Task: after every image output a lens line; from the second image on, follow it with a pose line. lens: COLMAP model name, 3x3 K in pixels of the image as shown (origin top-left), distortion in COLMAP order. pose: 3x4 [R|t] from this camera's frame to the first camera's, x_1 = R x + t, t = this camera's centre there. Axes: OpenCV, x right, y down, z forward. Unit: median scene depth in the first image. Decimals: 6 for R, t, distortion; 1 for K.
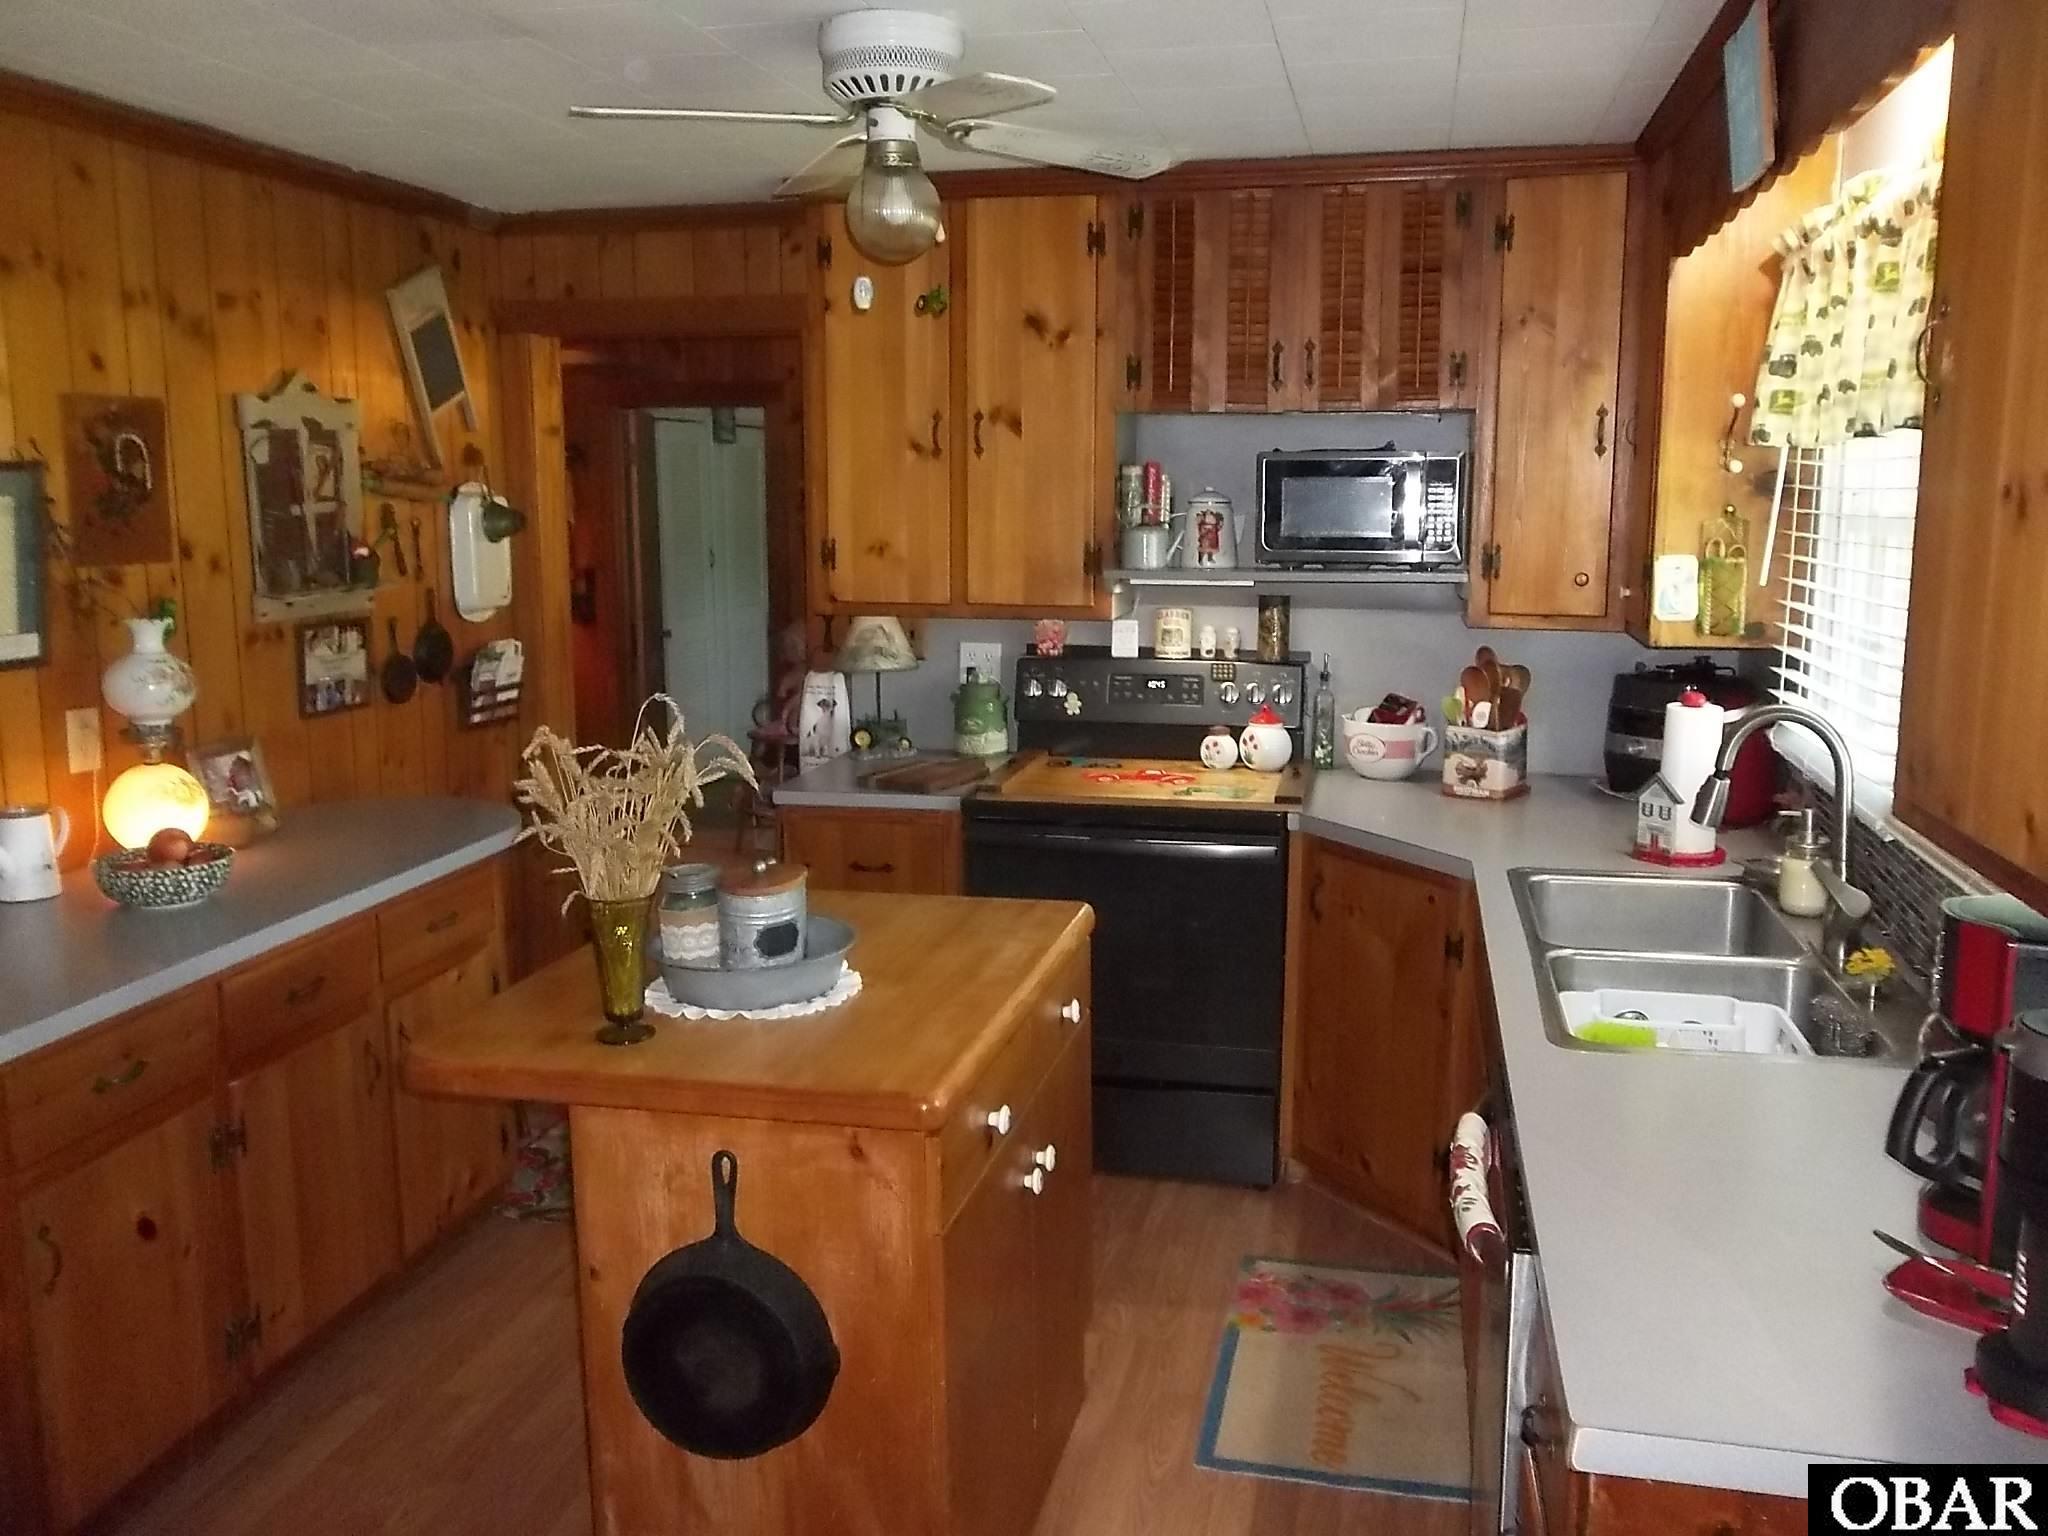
lens RADIAL K [[1683.0, 0, 1029.3], [0, 1683.0, 763.1], [0, 0, 1]] dist [-0.011891, 0.016050]
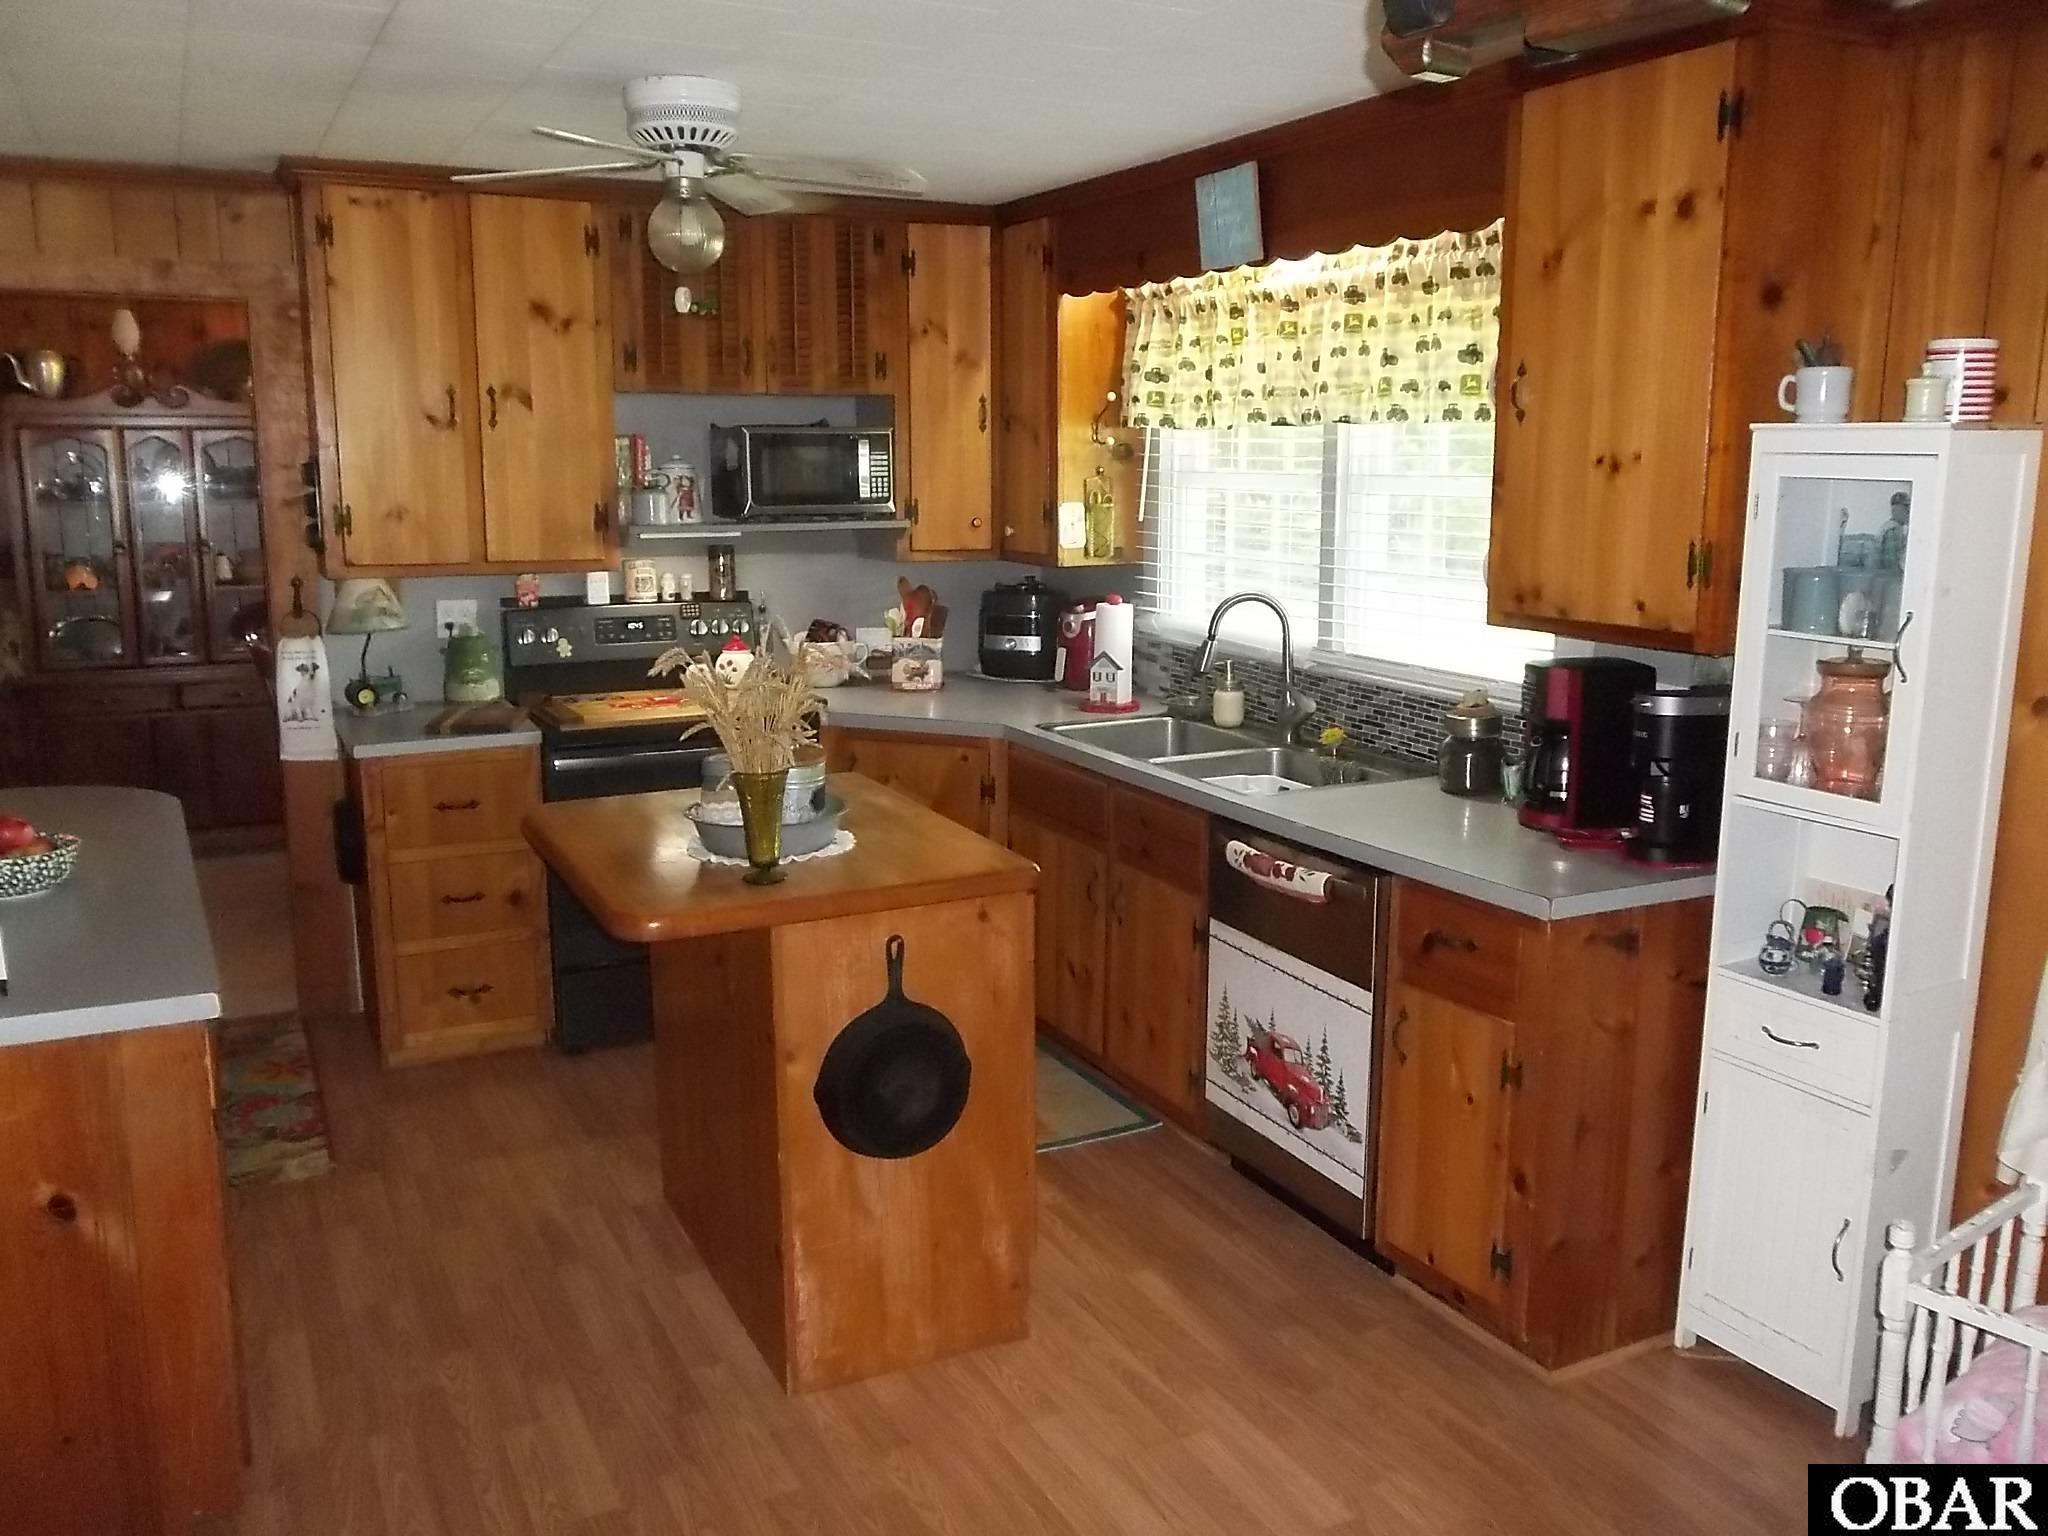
lens RADIAL K [[1683.0, 0, 1029.3], [0, 1683.0, 763.1], [0, 0, 1]] dist [-0.011891, 0.016050]
pose [[0.770095, -0.115674, 0.627354, -0.498882], [0.102959, 0.993067, 0.056720, 0.010916], [-0.629565, 0.020911, 0.776666, -0.081384]]
